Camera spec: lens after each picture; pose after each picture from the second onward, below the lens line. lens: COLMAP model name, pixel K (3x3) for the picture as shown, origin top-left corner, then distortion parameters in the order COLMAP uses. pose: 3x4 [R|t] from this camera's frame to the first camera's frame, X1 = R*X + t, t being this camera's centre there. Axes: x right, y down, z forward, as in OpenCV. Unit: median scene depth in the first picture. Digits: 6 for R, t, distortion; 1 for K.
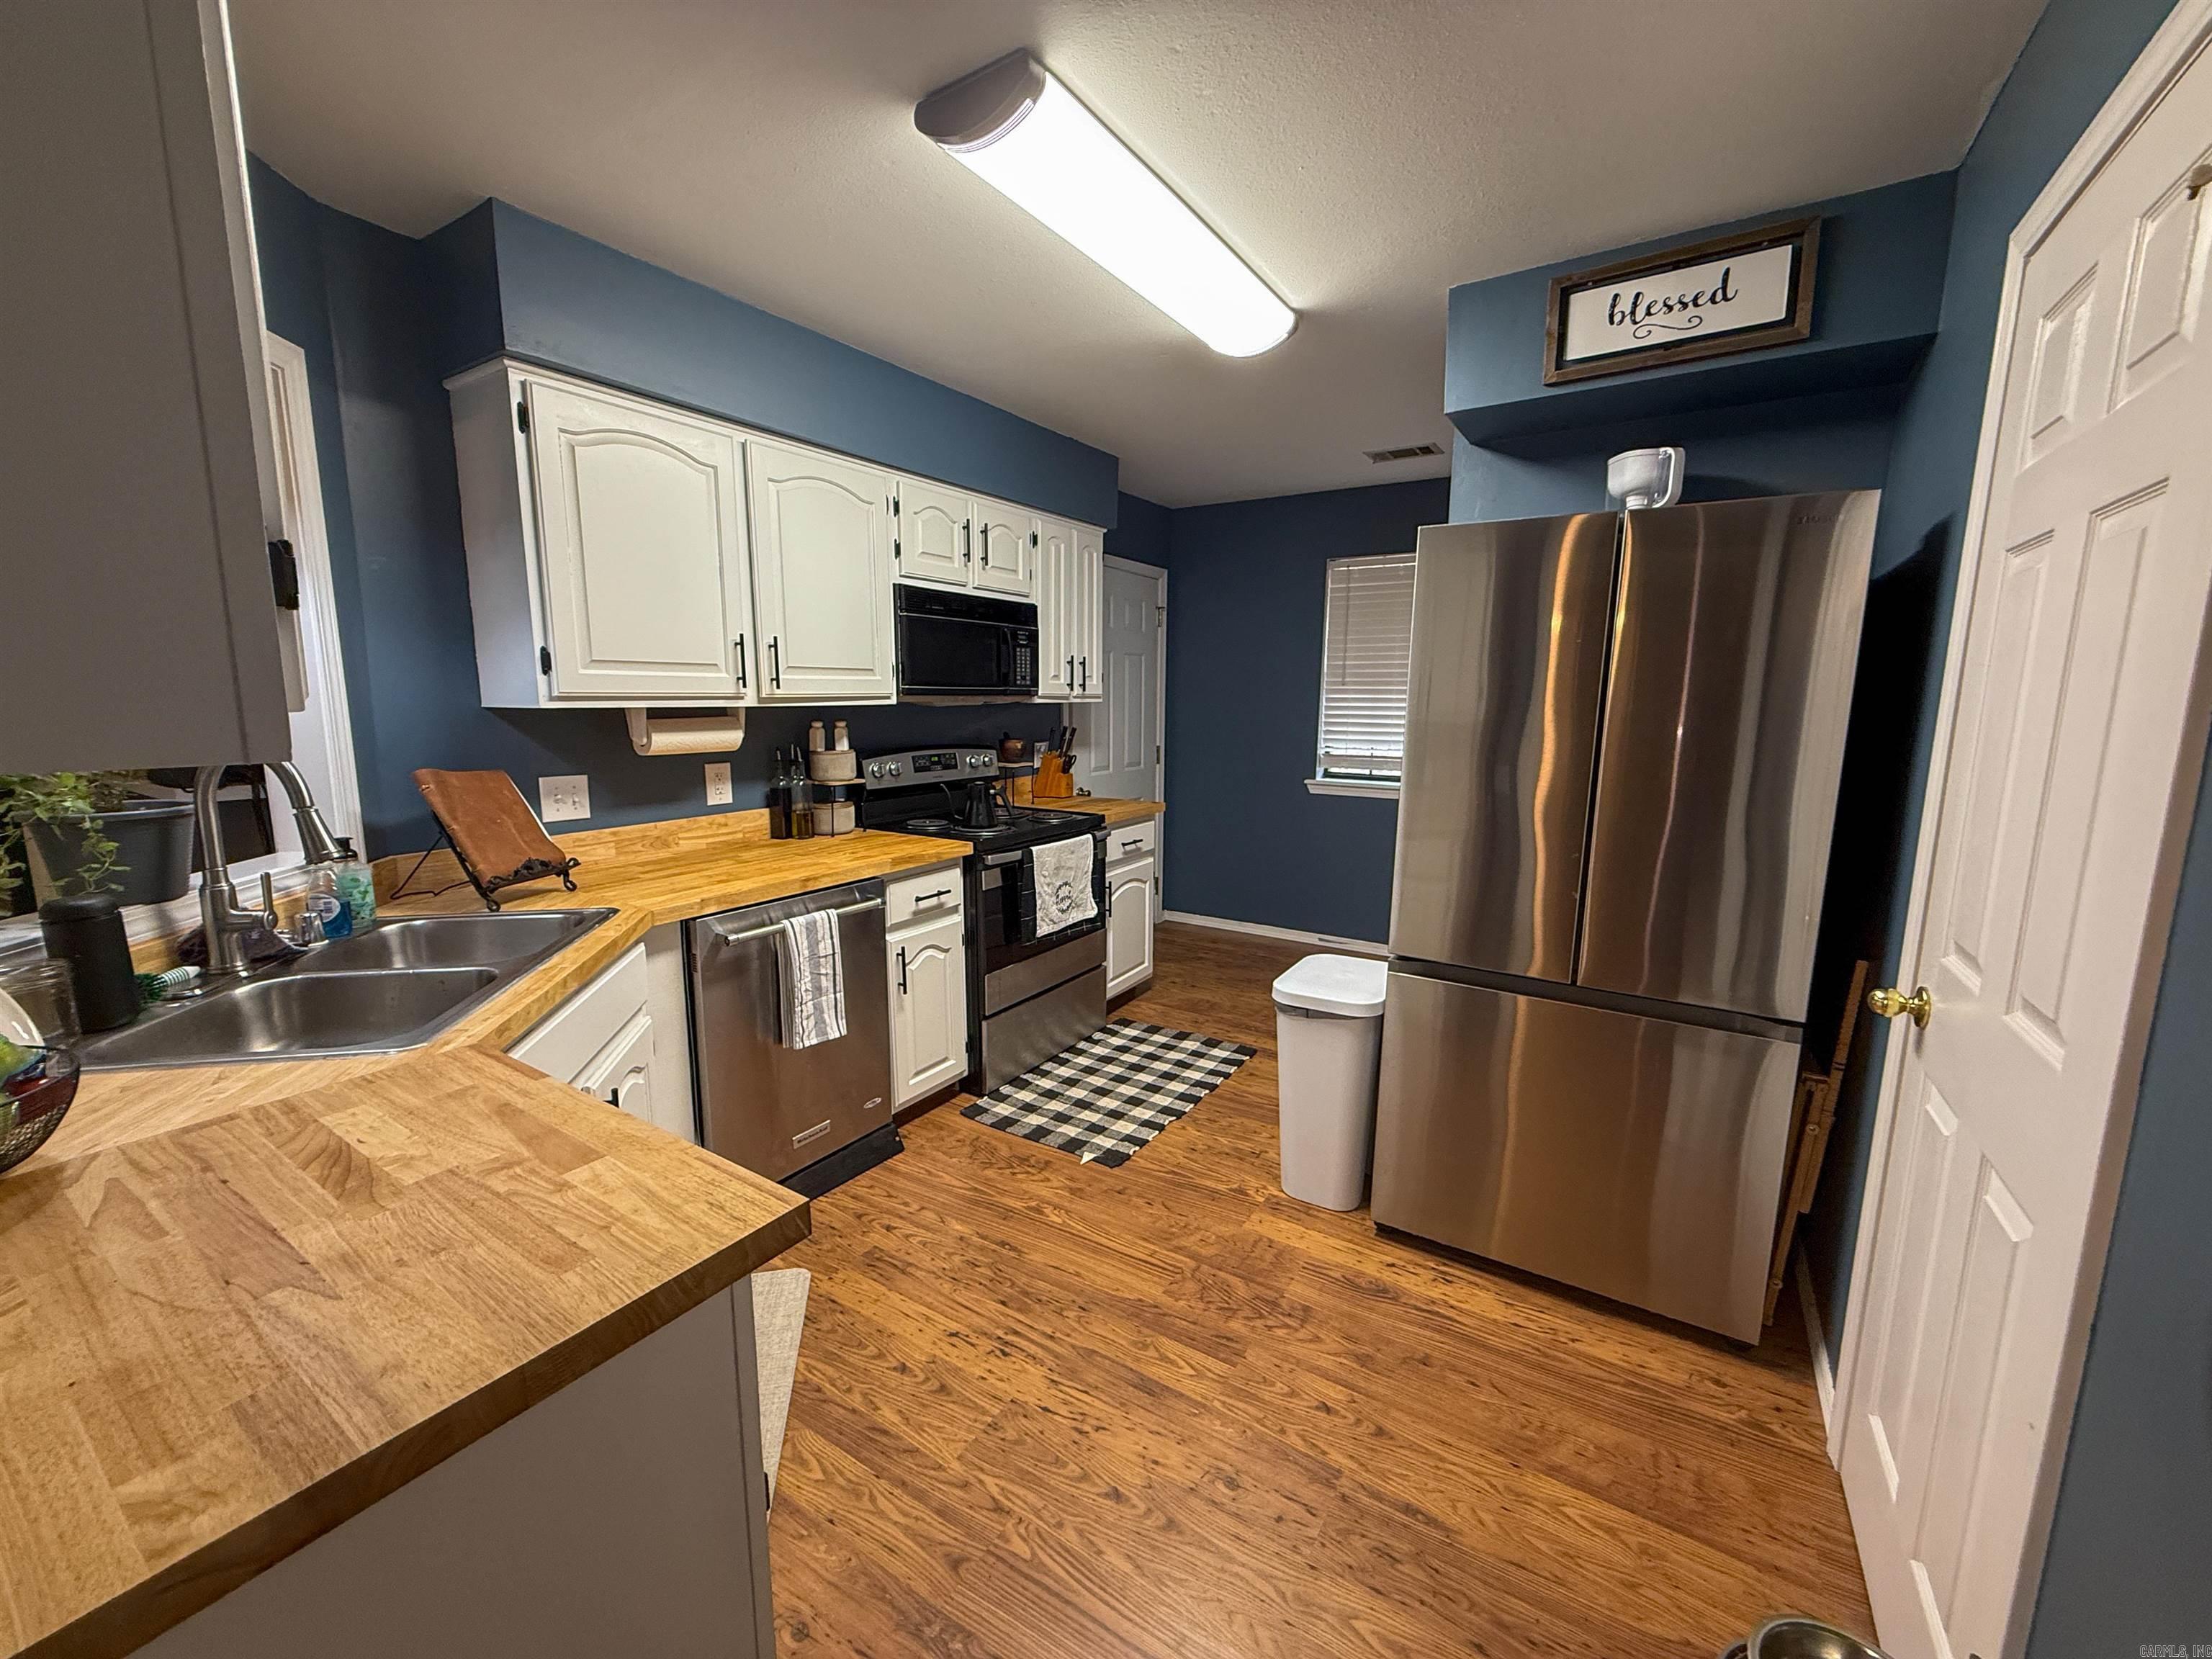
lens RADIAL K [[885.5, 0, 1091.1], [0, 885.5, 835.3], [0, 0, 1]] dist [-0.000545, 0.000139]
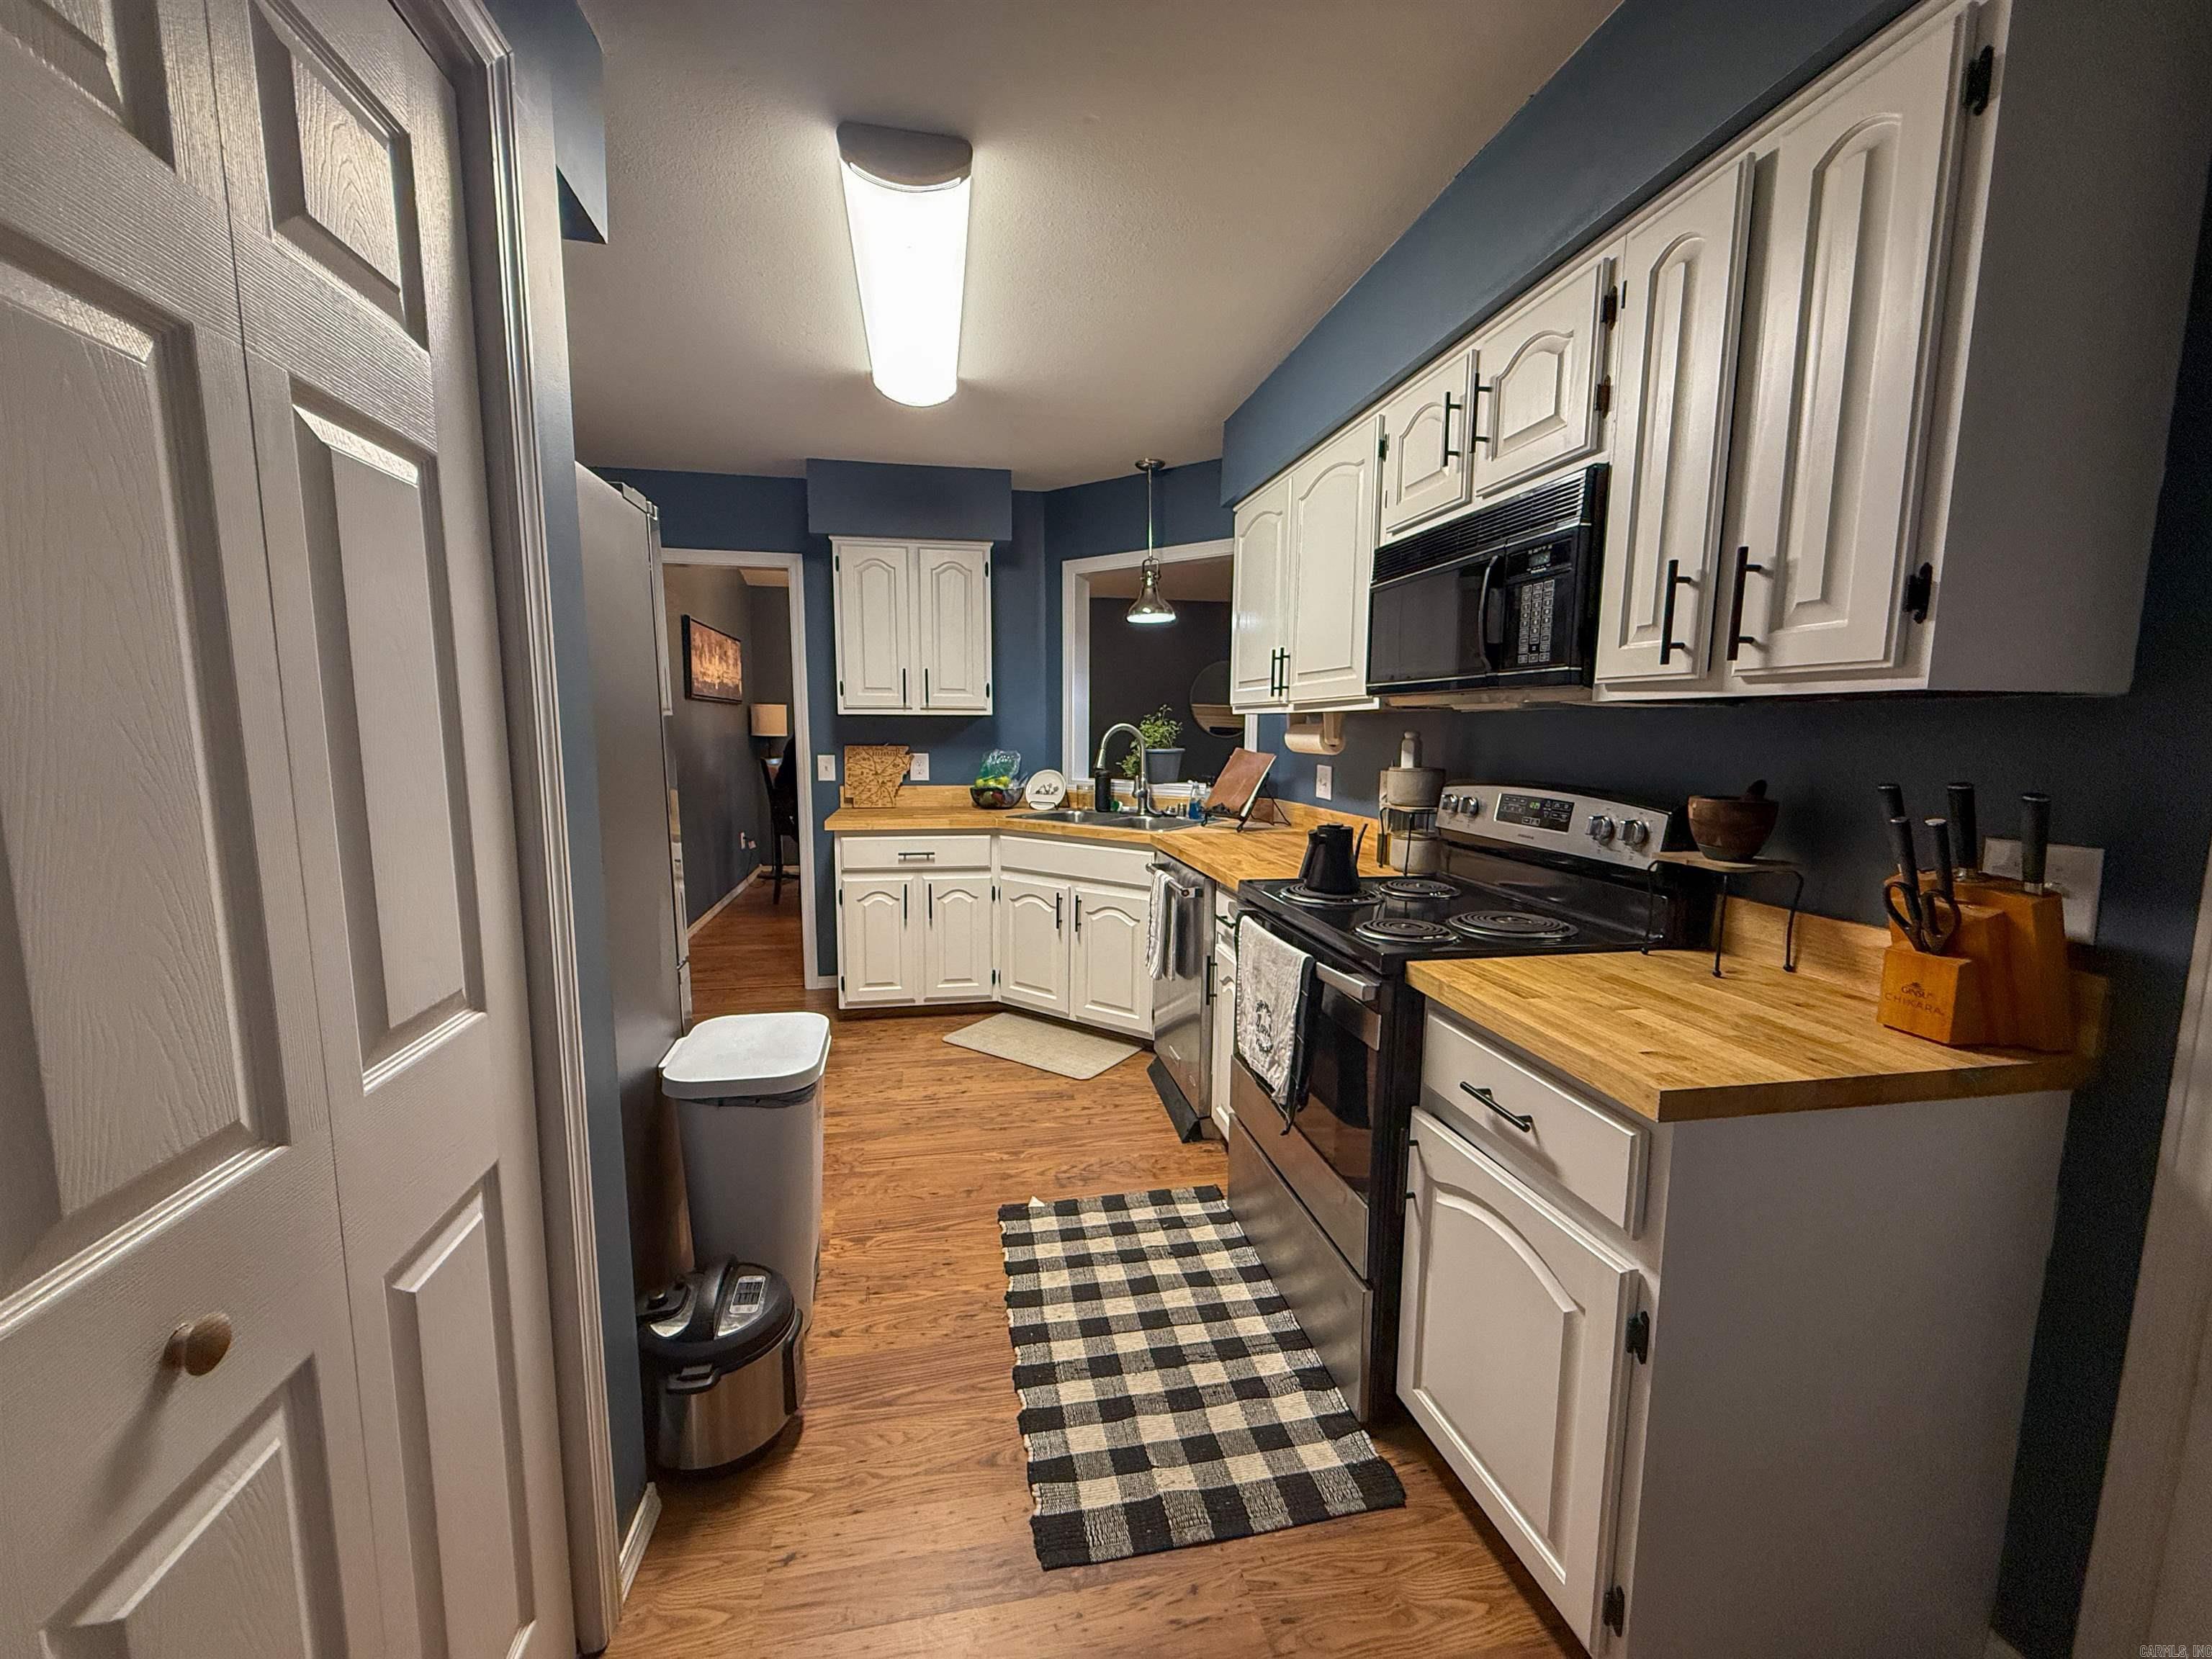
lens RADIAL K [[885.5, 0, 1097.2], [0, 885.5, 832.1], [0, 0, 1]] dist [-0.000545, 0.000139]
pose [[-0.723683, 0.063738, -0.687183, 0.478341], [-0.127314, 0.966306, 0.223703, -0.183248], [0.678287, 0.249378, -0.691185, 1.378254]]
